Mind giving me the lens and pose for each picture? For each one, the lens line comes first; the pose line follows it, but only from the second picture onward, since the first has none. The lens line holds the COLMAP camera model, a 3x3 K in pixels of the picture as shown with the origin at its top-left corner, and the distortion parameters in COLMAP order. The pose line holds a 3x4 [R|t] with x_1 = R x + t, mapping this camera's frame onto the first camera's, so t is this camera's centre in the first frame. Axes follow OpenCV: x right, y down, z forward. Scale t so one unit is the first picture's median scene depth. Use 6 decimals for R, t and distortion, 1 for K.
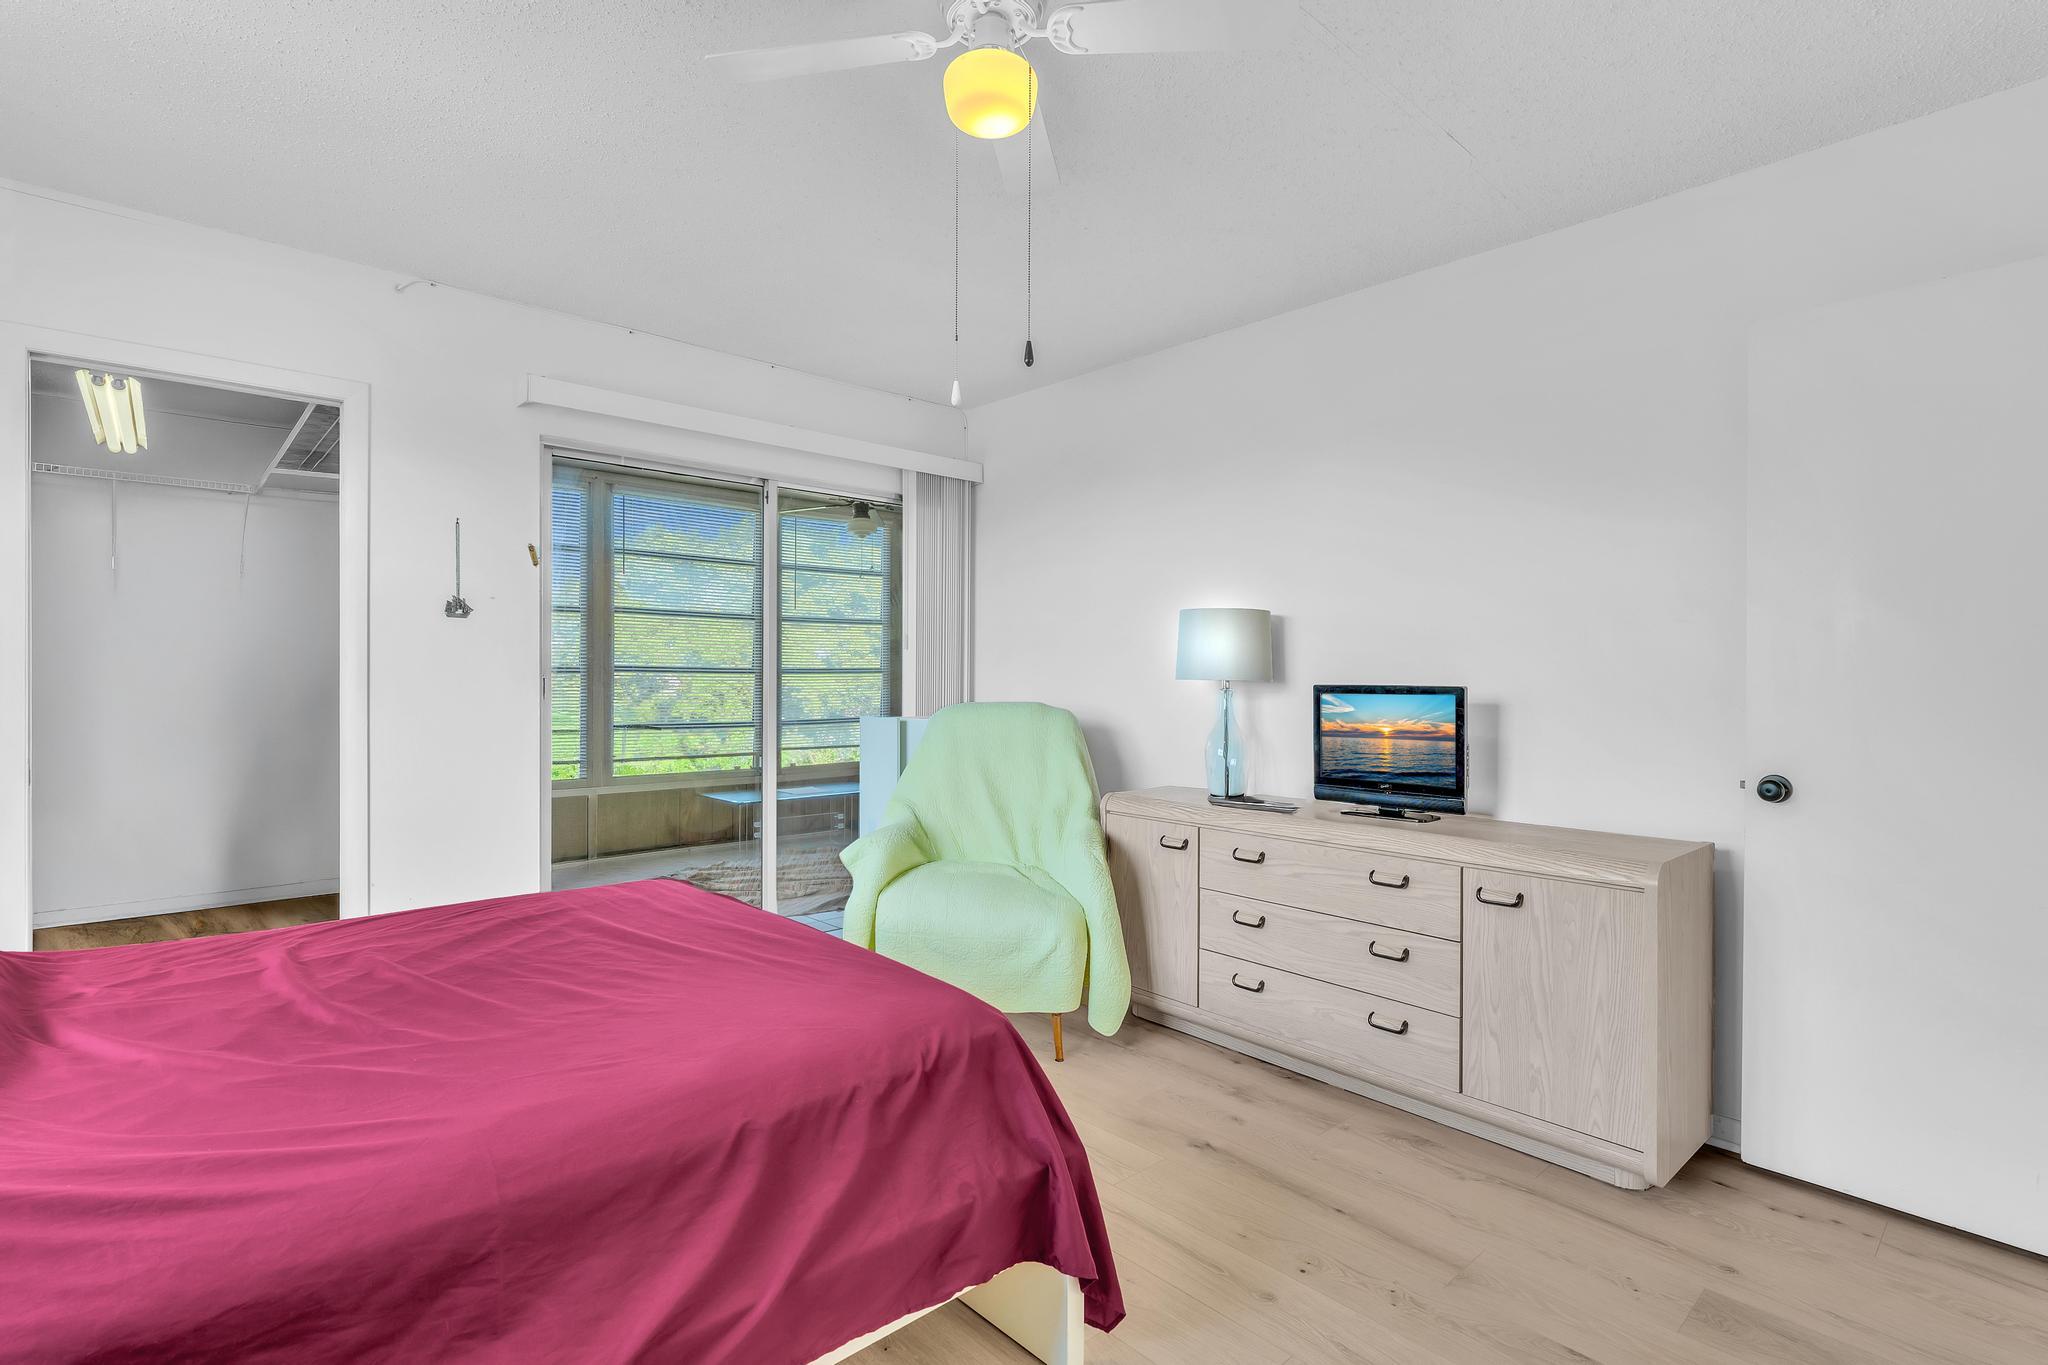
lens RADIAL K [[952.7, 0, 1017.4], [0, 952.7, 670.1], [0, 0, 1]] dist [-0.001552, 0.000670]
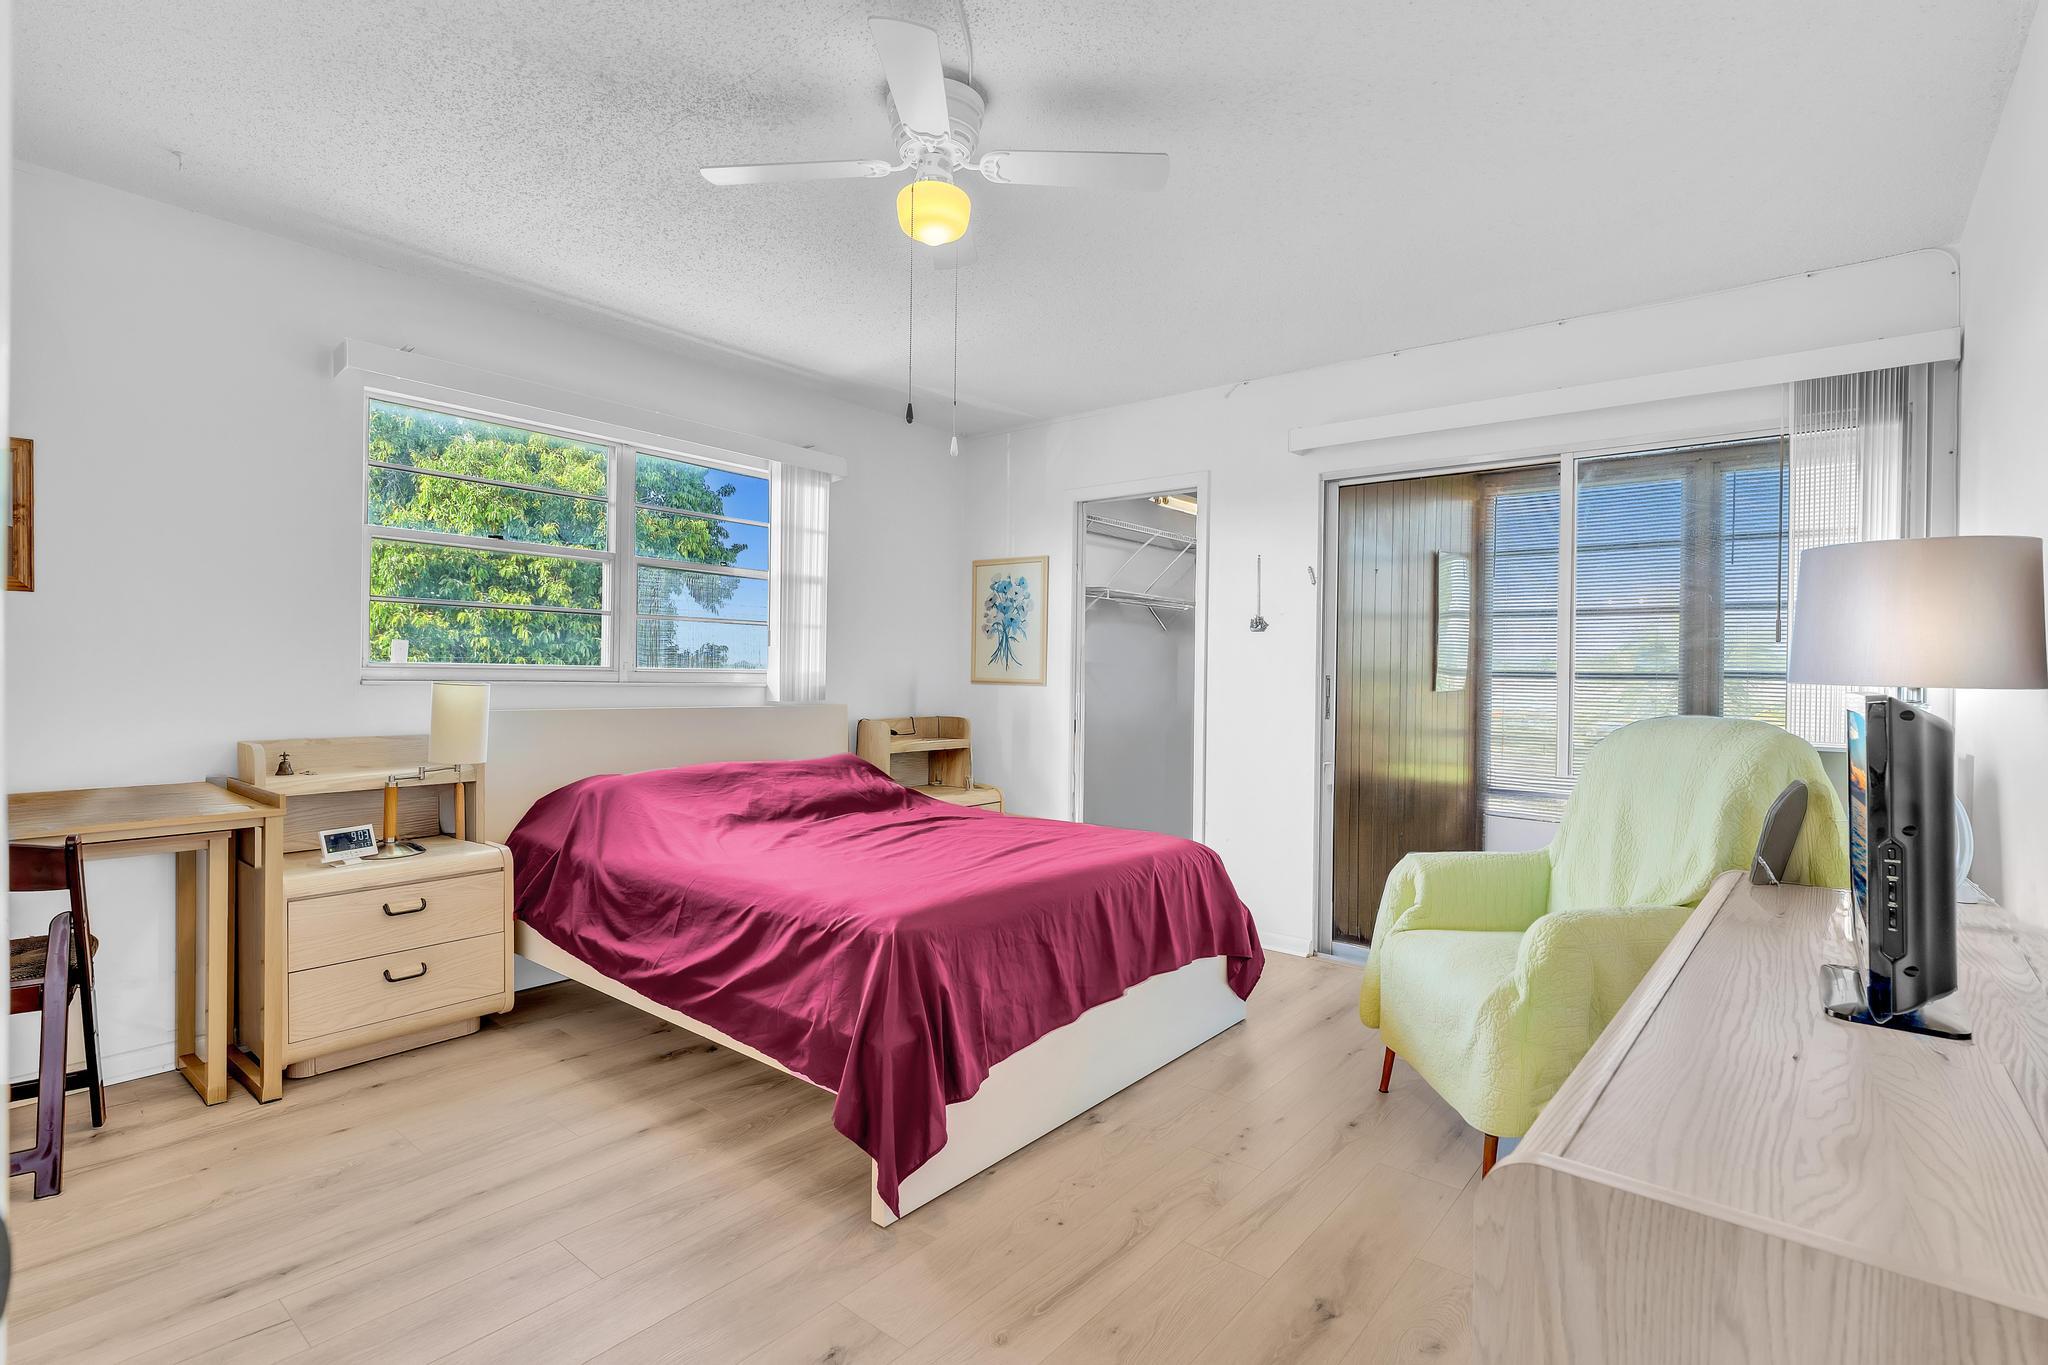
lens RADIAL K [[952.7, 0, 1017.4], [0, 952.7, 670.1], [0, 0, 1]] dist [-0.001552, 0.000670]
pose [[0.158191, -0.008309, -0.987374, 1.241028], [-0.004112, 0.999950, -0.009074, 0.019591], [0.987400, 0.005496, 0.158149, 0.911740]]
